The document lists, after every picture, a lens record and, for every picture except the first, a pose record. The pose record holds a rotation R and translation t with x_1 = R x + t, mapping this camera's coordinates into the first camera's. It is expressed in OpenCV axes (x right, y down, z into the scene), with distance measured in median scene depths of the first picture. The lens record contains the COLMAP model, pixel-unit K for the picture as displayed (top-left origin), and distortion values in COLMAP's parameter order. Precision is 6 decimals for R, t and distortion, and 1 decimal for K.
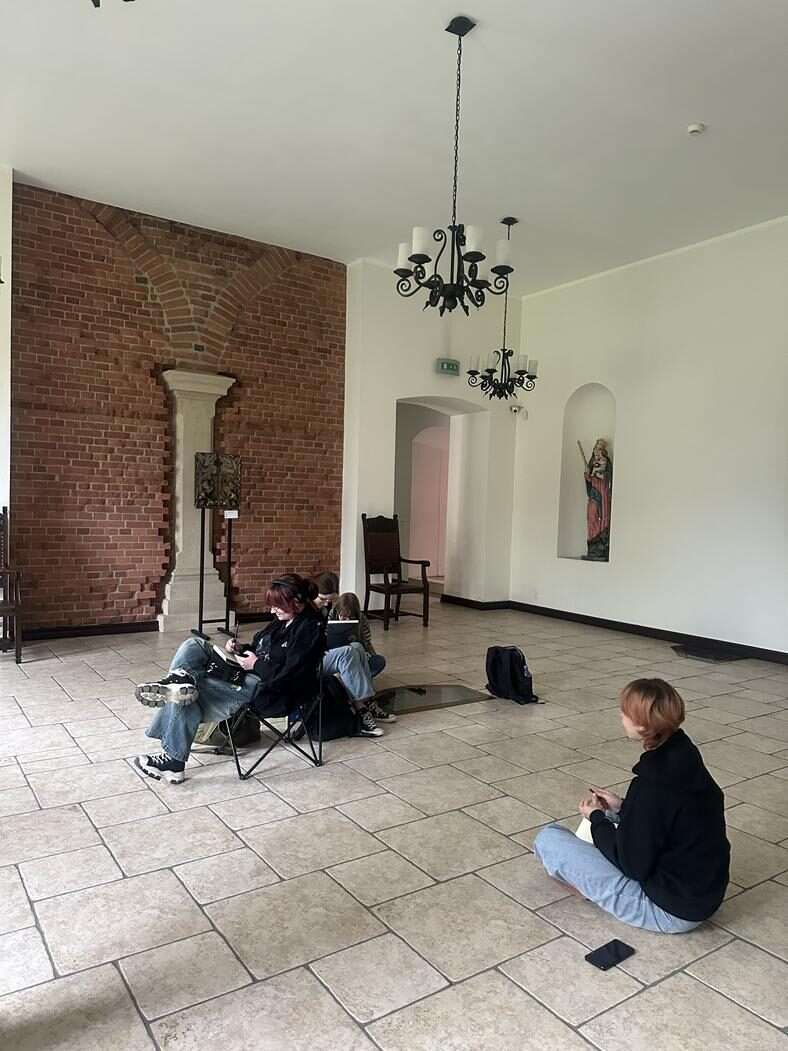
lens RADIAL K [[736.3, 0, 404.1], [0, 736.3, 530.9], [0, 0, 1]] dist [0.049143, -0.067851]
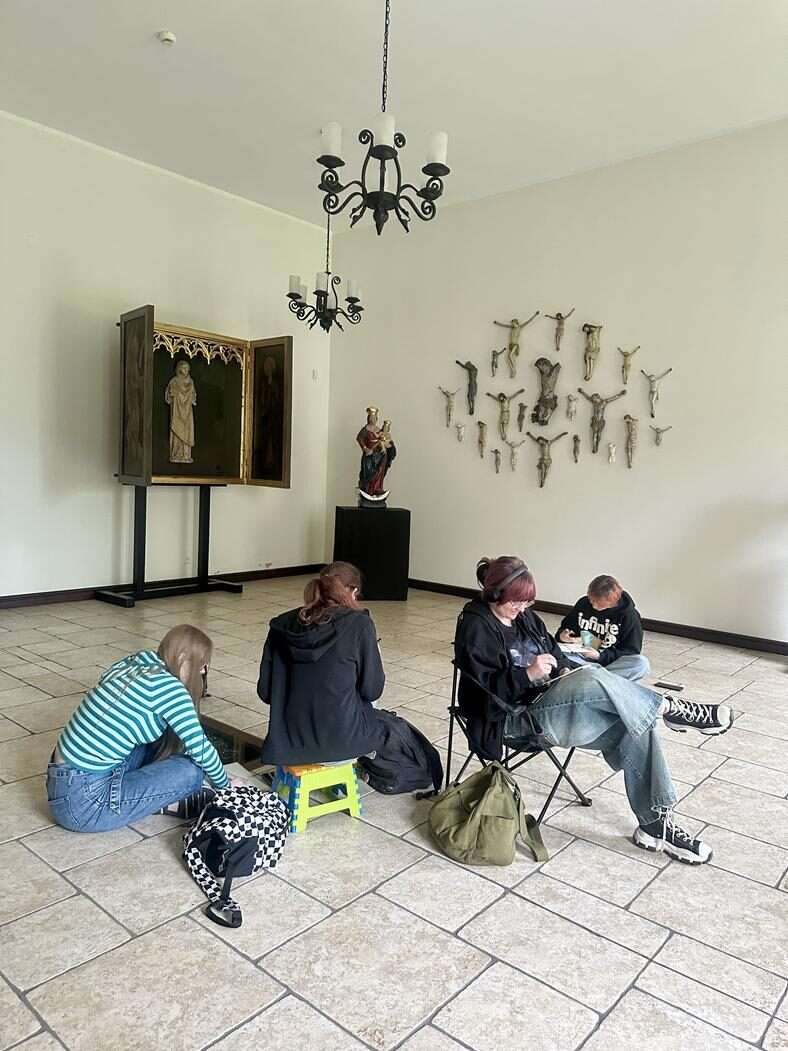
lens RADIAL K [[736.3, 0, 401.3], [0, 736.3, 525.6], [0, 0, 1]] dist [0.049143, -0.067851]
pose [[-0.248290, -0.114787, 0.961861, -0.453785], [-0.006594, 0.993132, 0.116817, -0.034288], [-0.968663, 0.022661, -0.247341, 0.685808]]
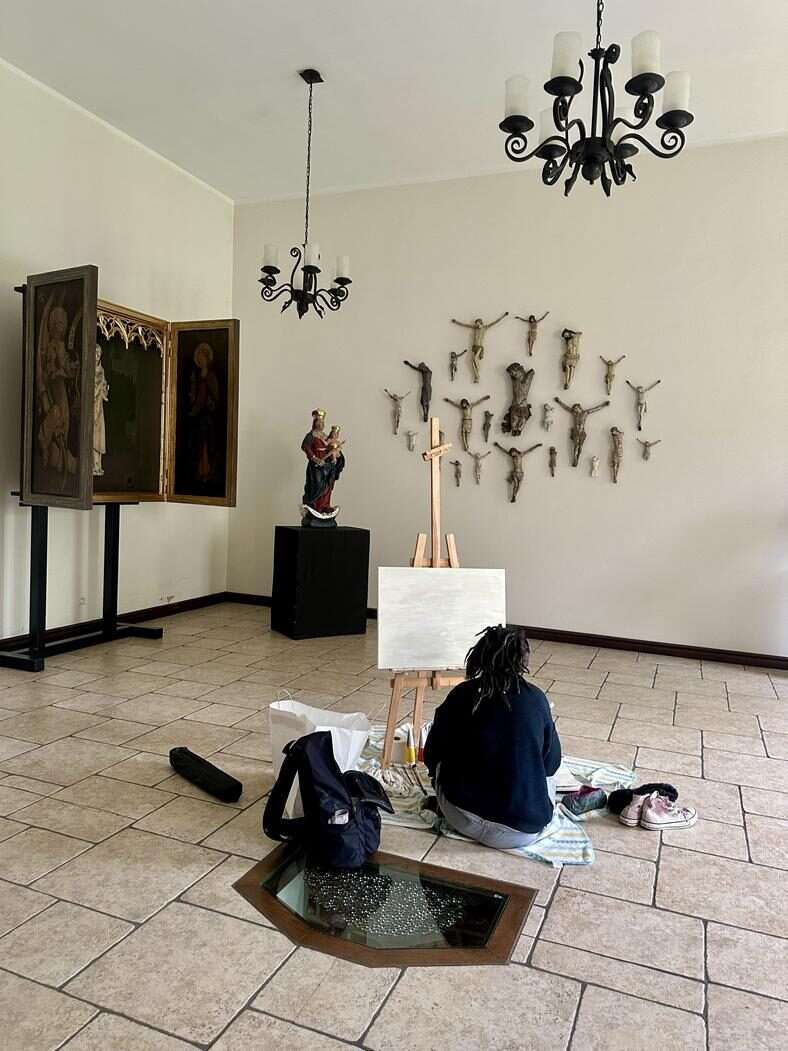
lens RADIAL K [[736.3, 0, 394.4], [0, 736.3, 528.8], [0, 0, 1]] dist [0.049143, -0.067851]
pose [[-0.552773, -0.107212, 0.826406, -0.235346], [-0.022942, 0.993271, 0.113514, -0.038809], [-0.833016, 0.043788, -0.551514, 0.878313]]
